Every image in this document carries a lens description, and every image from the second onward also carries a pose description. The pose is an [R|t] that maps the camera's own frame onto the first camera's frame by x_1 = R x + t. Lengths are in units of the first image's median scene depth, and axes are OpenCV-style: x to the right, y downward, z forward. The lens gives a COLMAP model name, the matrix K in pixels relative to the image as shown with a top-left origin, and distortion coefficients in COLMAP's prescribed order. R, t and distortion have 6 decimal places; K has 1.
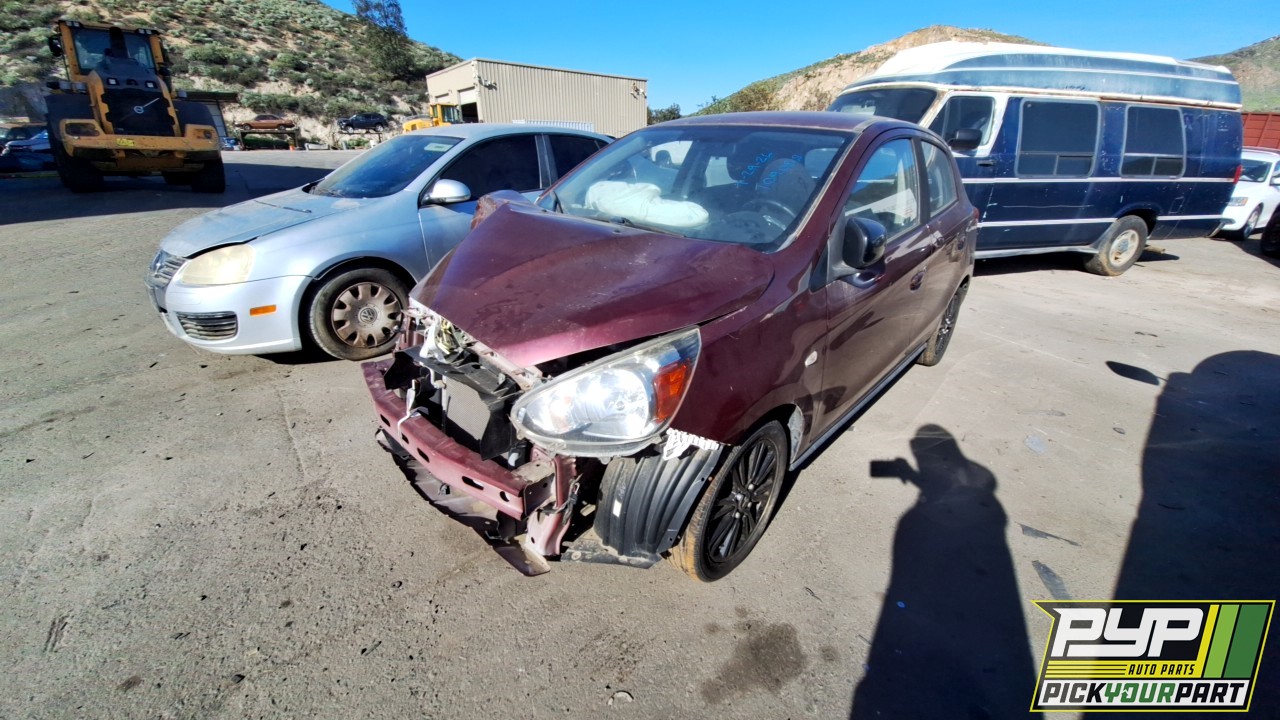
lens RADIAL K [[513.9, 0, 640.0], [0, 513.9, 360.0], [0, 0, 1]] dist [-0.002896, -0.009115]
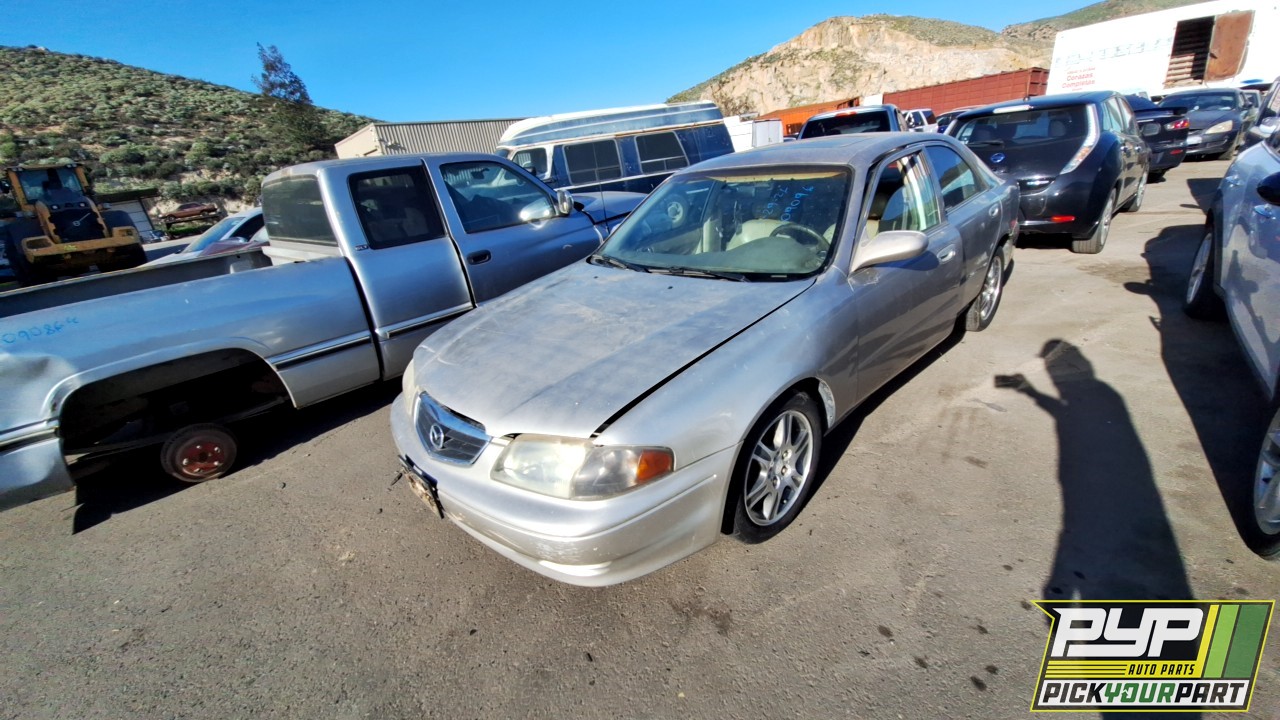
lens RADIAL K [[508.5, 0, 642.0], [0, 508.5, 365.8], [0, 0, 1]] dist [0.001672, -0.011192]
pose [[0.983121, -0.174749, 0.054184, 0.065198], [0.175954, 0.984228, -0.018290, 0.031308], [-0.050133, 0.027515, 0.998363, -0.072333]]
